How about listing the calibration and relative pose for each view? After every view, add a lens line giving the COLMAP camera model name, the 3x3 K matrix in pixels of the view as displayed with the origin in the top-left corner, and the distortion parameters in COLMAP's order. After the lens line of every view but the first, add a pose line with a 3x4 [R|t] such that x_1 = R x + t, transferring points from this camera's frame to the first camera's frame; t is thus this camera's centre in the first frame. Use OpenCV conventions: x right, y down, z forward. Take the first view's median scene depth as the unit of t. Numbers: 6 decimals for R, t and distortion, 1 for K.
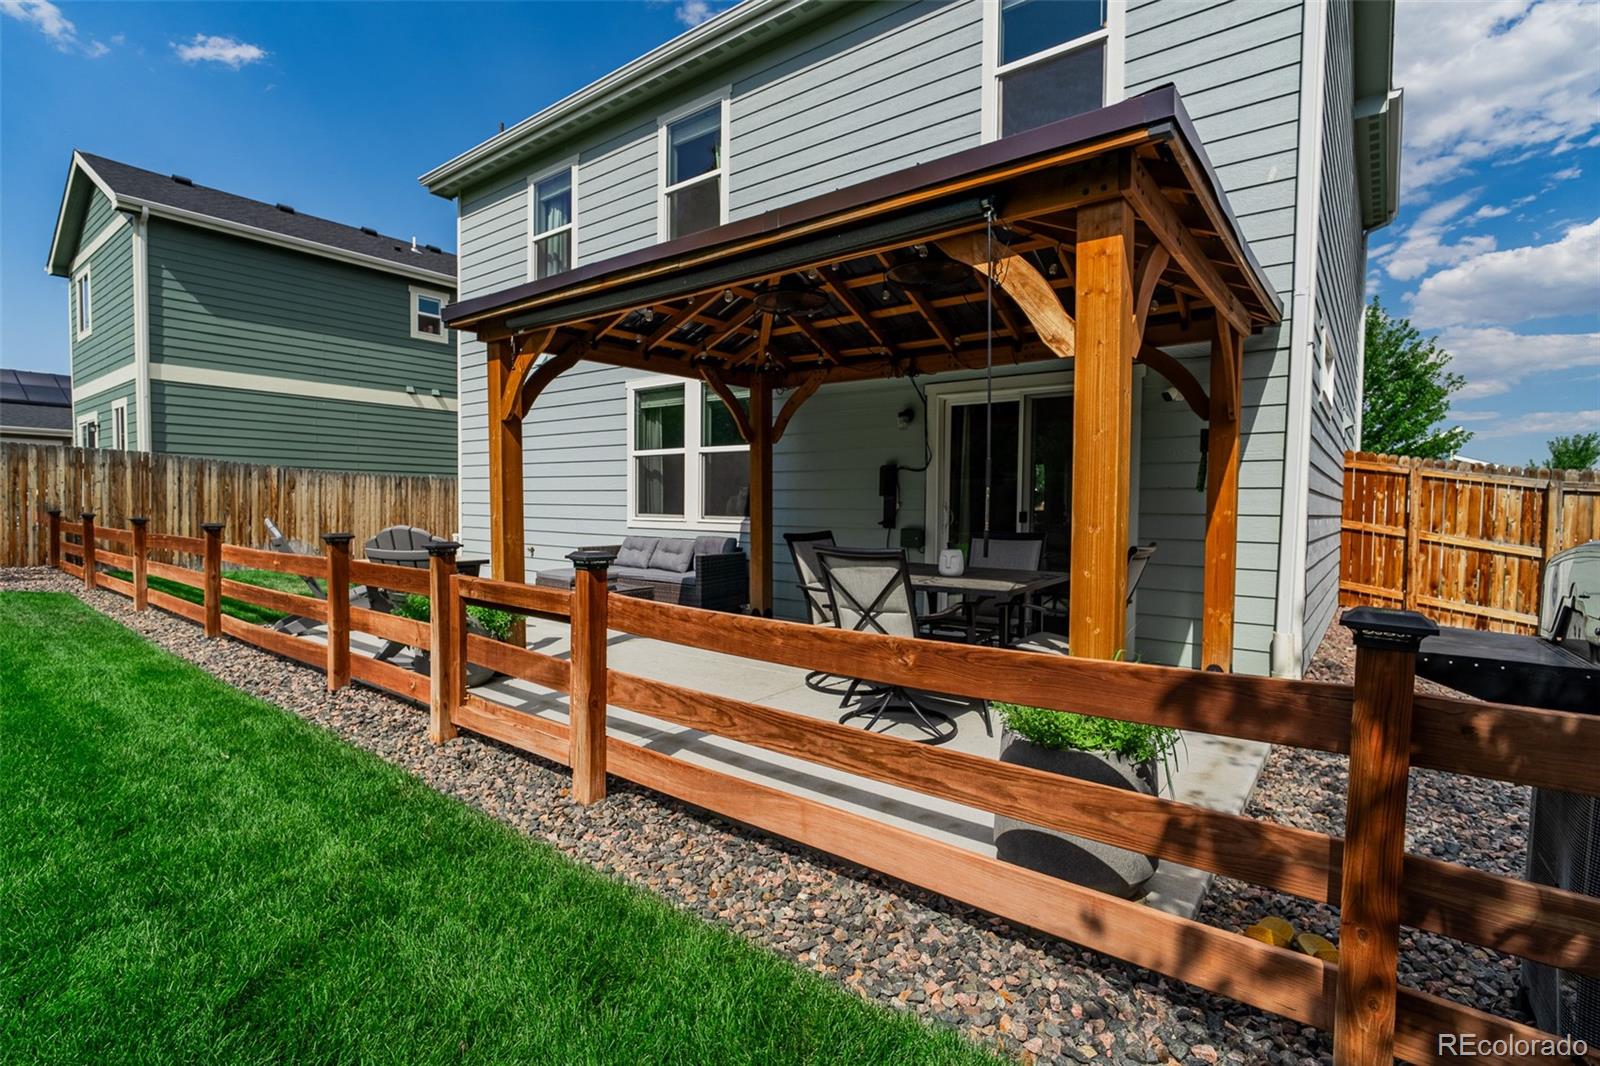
lens RADIAL K [[754.1, 0, 802.8], [0, 754.1, 528.0], [0, 0, 1]] dist [-0.003767, 0.003328]
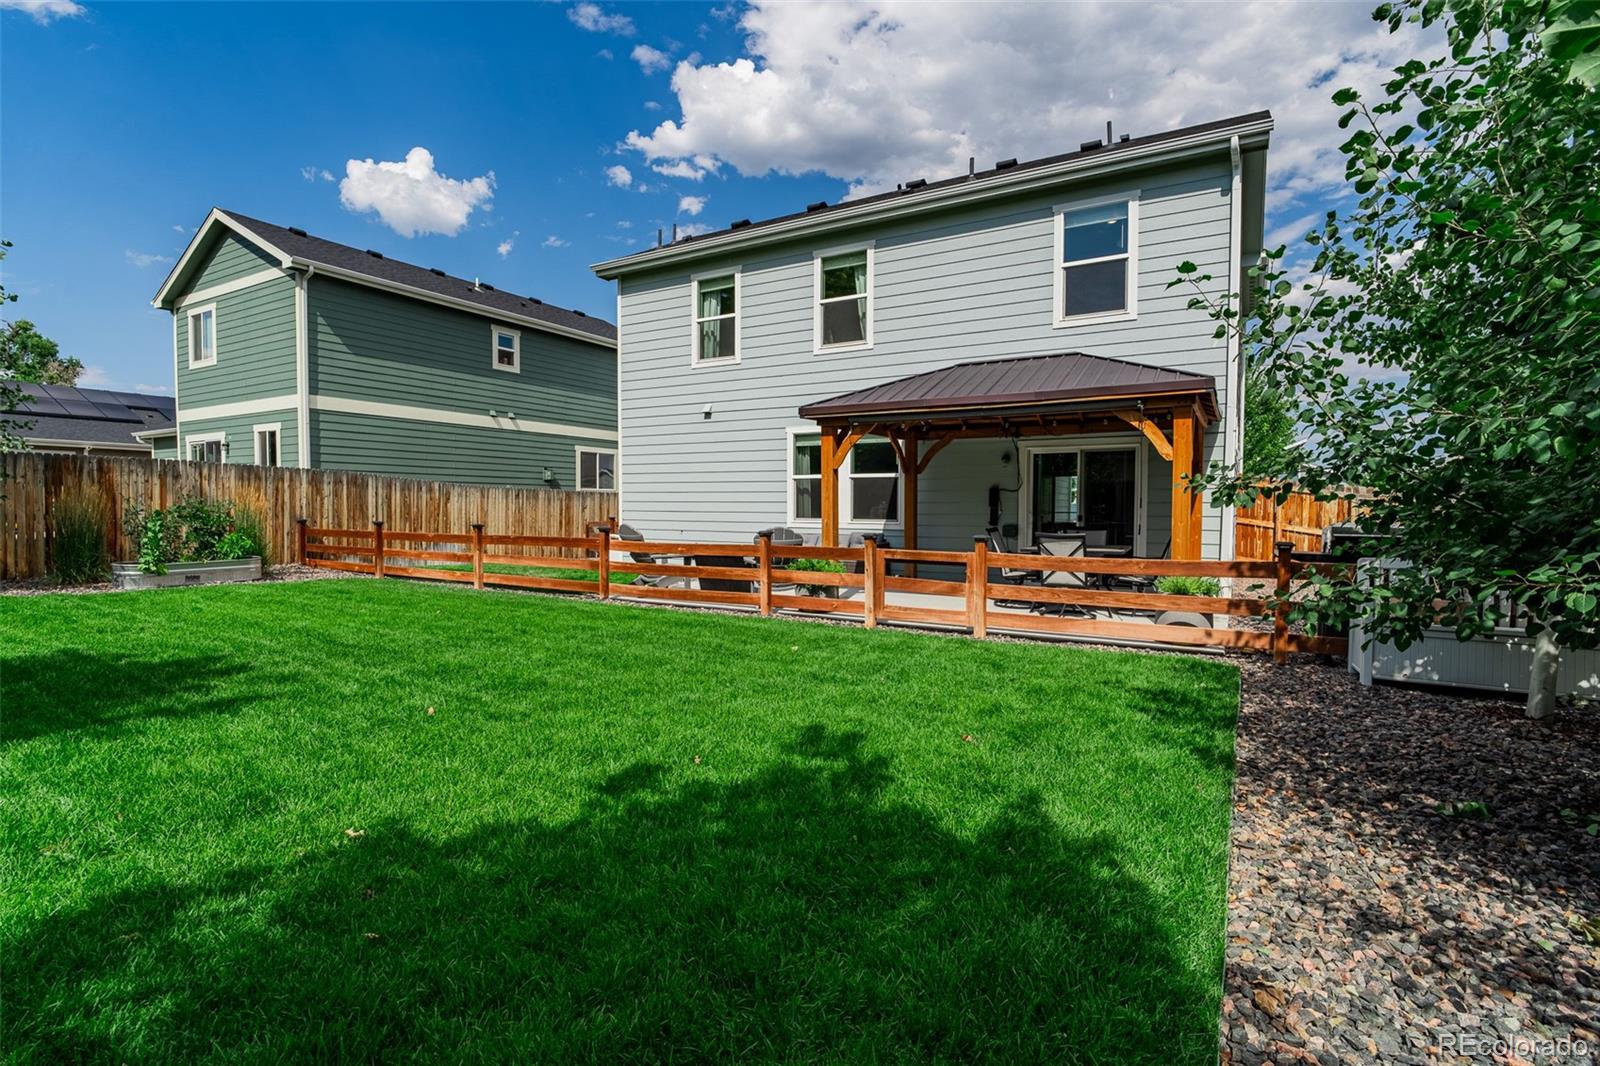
lens RADIAL K [[754.1, 0, 803.7], [0, 754.1, 528.9], [0, 0, 1]] dist [-0.003767, 0.003328]
pose [[0.991782, -0.011337, 0.127434, -0.292165], [0.011210, 0.999936, 0.001715, 0.000002], [-0.127445, -0.000273, 0.991846, -0.341136]]
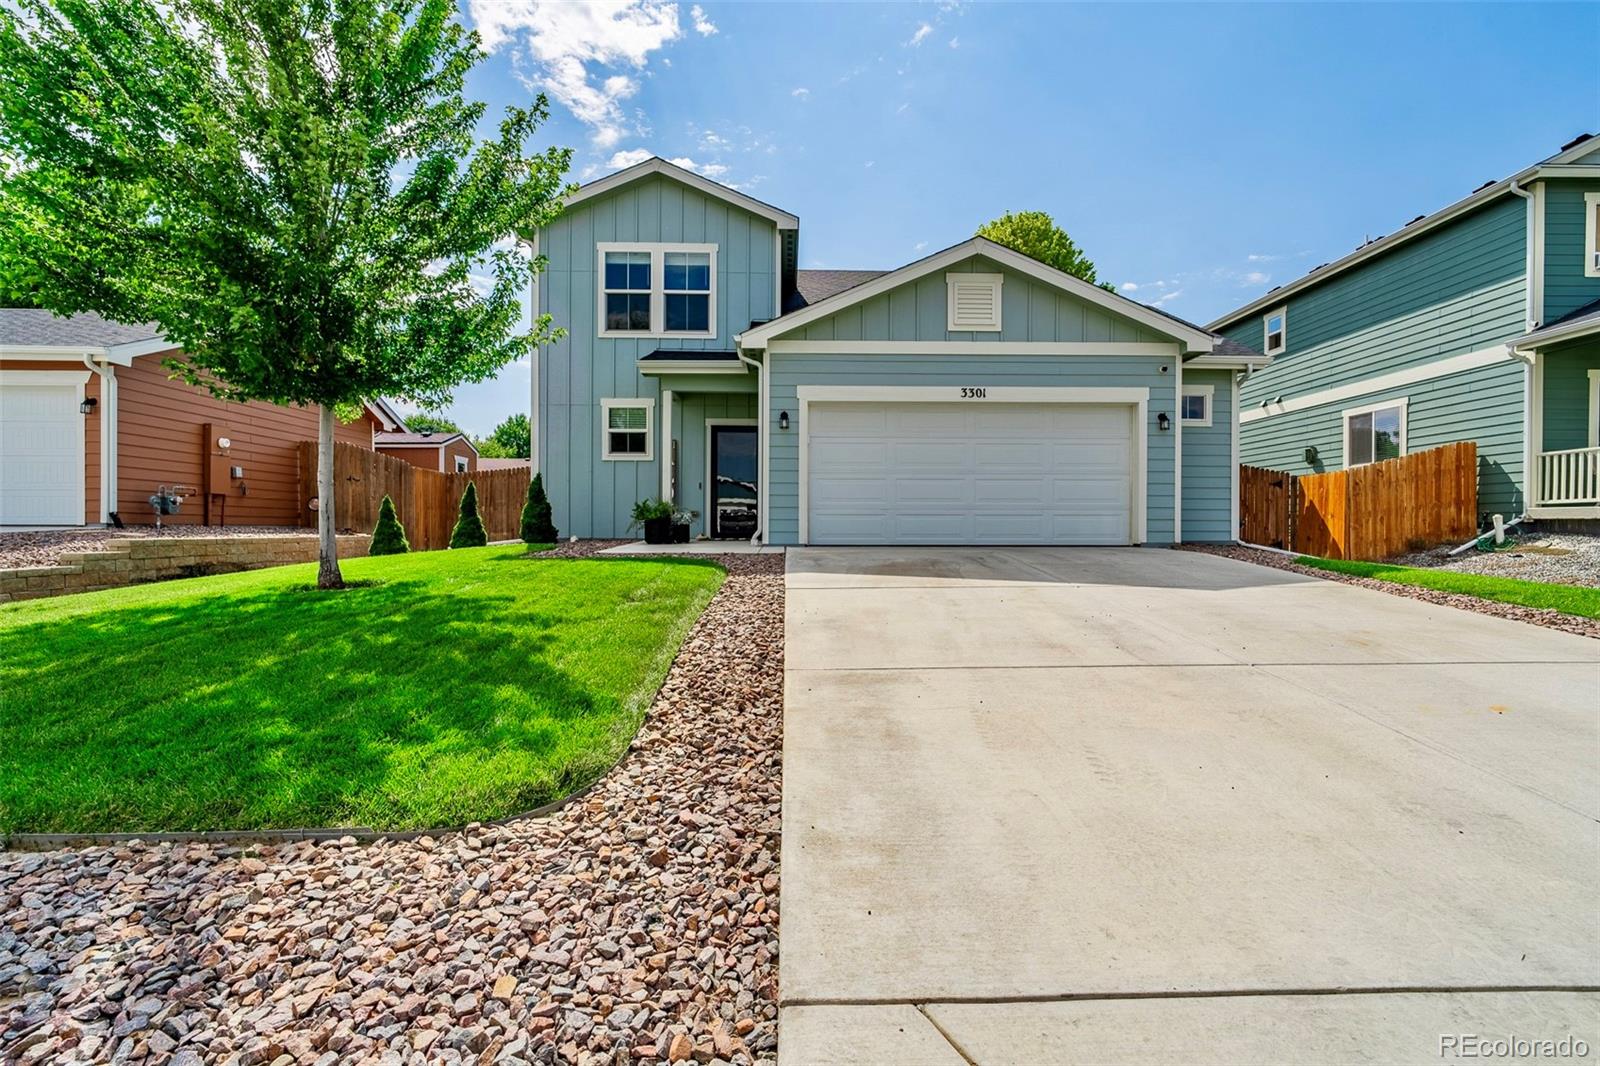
lens RADIAL K [[754.1, 0, 802.2], [0, 754.1, 531.1], [0, 0, 1]] dist [-0.003767, 0.003328]
pose [[-0.784052, -0.010193, -0.620612, 1.166420], [-0.027315, 0.999463, 0.018094, 0.021266], [0.620094, 0.031138, -0.783909, 2.244143]]
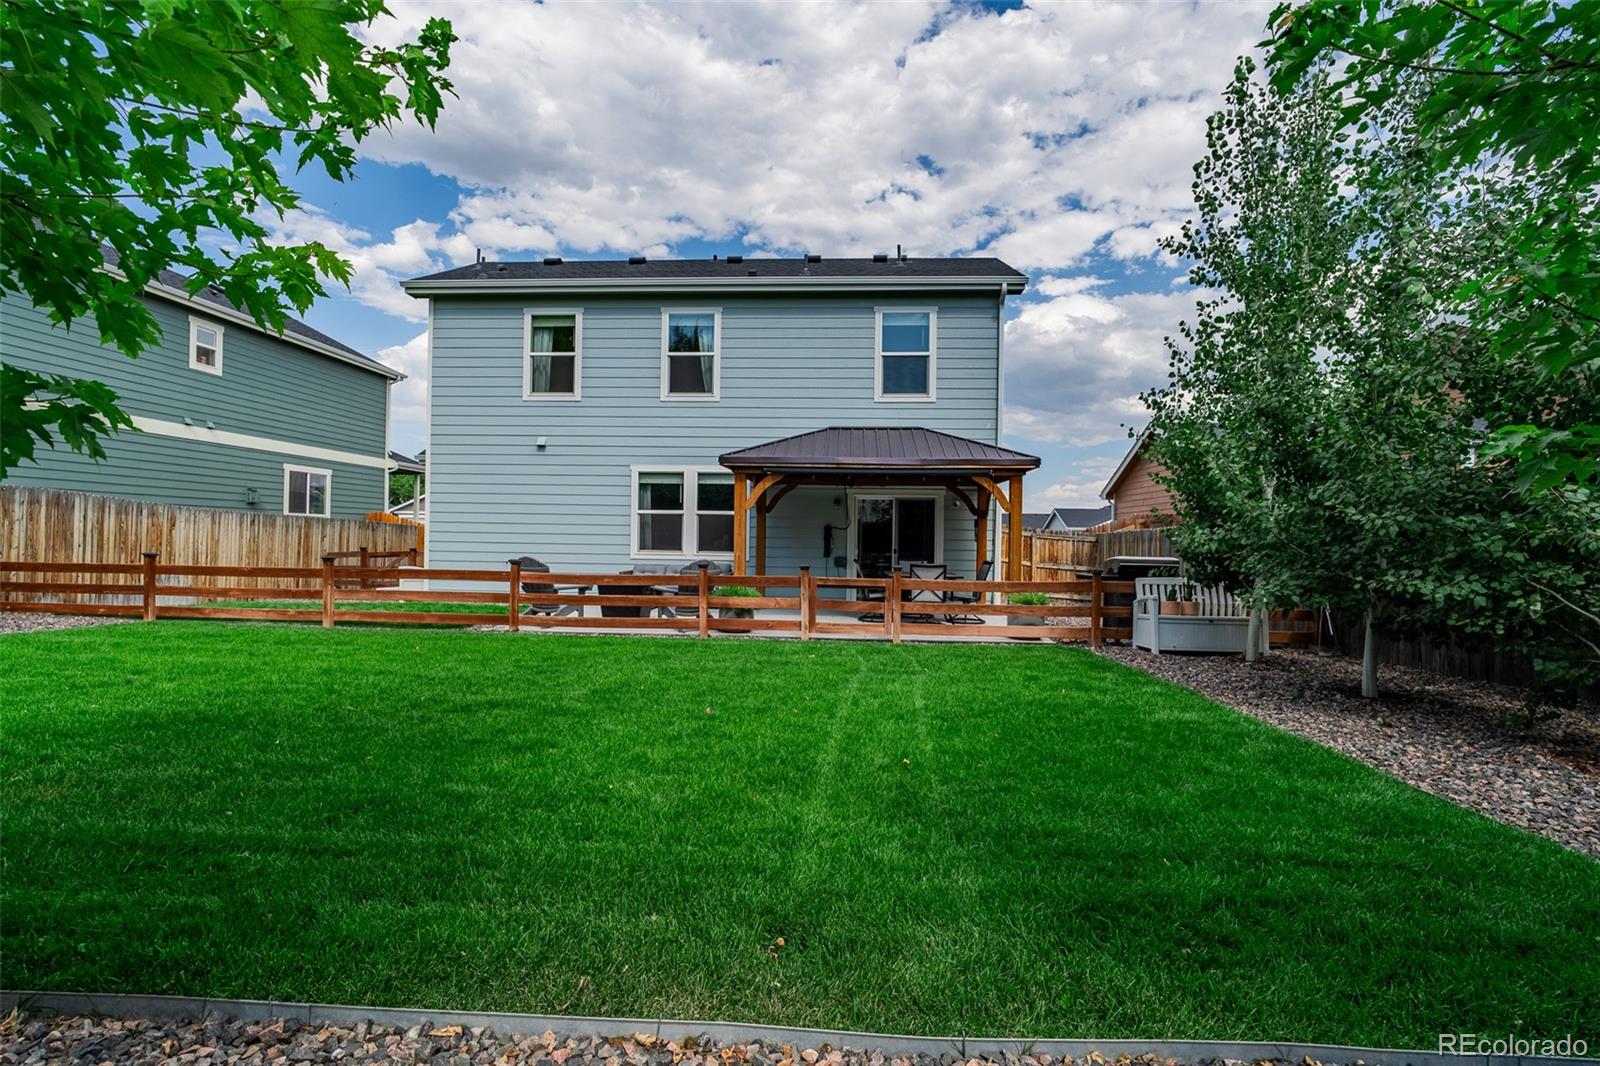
lens RADIAL K [[754.1, 0, 798.9], [0, 754.1, 532.4], [0, 0, 1]] dist [-0.003767, 0.003328]
pose [[0.832093, 0.005266, 0.554612, -0.610317], [0.011209, 0.999591, -0.026308, -0.007513], [-0.554523, 0.028107, 0.831693, -0.370097]]
